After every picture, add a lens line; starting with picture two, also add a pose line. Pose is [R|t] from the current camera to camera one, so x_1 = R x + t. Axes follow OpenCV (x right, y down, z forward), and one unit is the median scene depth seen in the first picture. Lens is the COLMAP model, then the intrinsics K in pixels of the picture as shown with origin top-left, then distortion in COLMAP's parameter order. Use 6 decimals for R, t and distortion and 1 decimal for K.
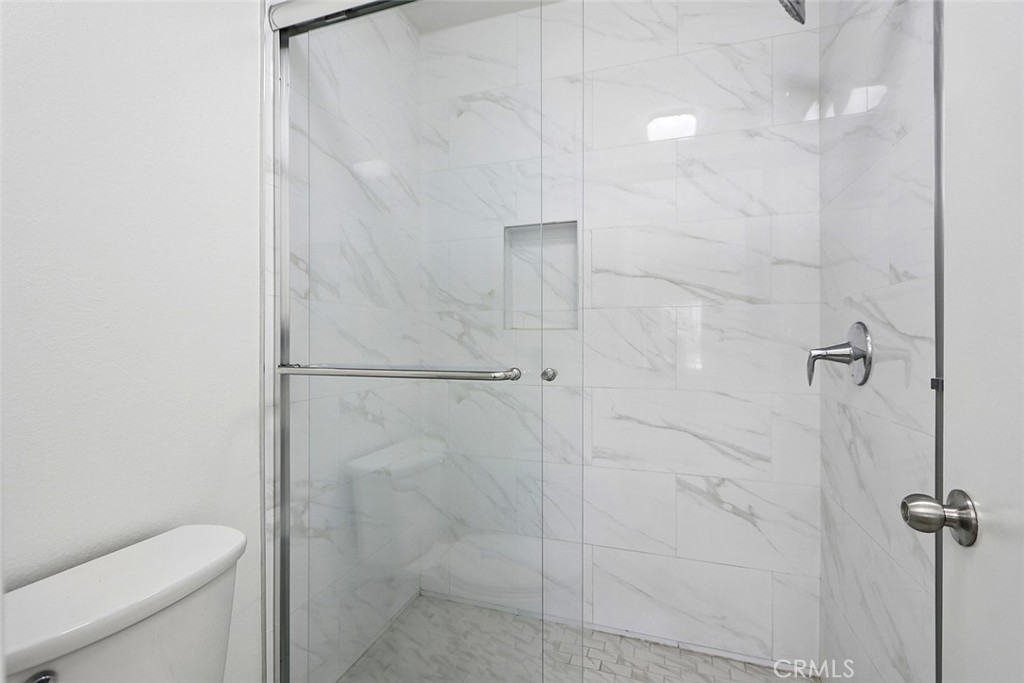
lens RADIAL K [[470.7, 0, 513.0], [0, 470.7, 341.0], [0, 0, 1]] dist [-0.001637, -0.001463]
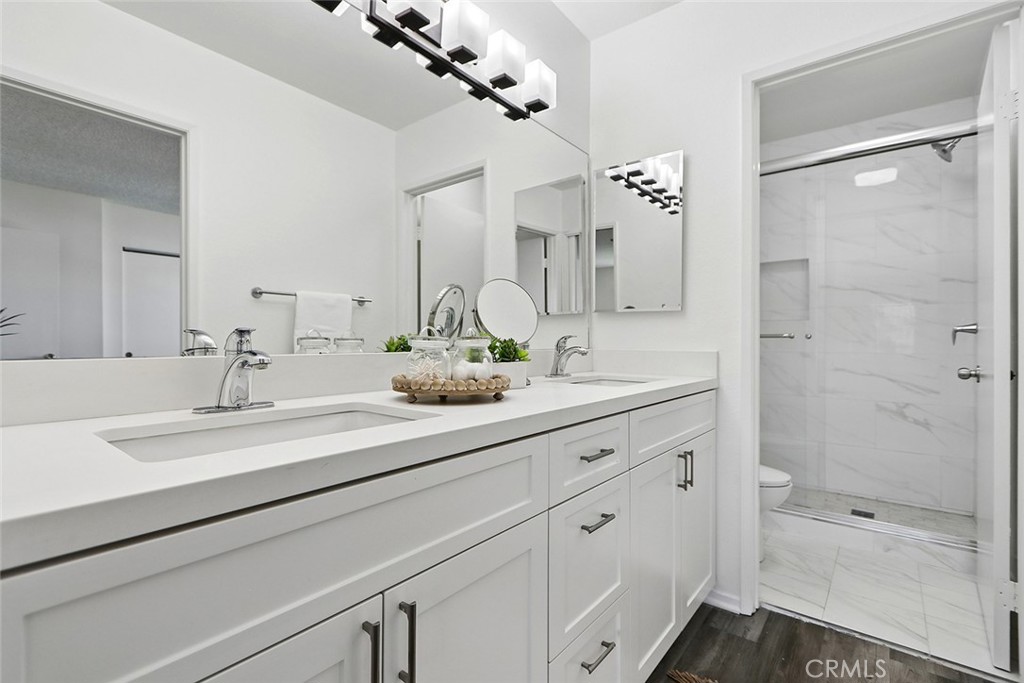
lens RADIAL K [[470.7, 0, 507.0], [0, 470.7, 337.7], [0, 0, 1]] dist [-0.001637, -0.001463]
pose [[0.937957, 0.002362, -0.346744, -0.348553], [-0.004953, 0.999966, -0.006587, 0.065606], [0.346717, 0.007896, 0.937937, -1.167622]]
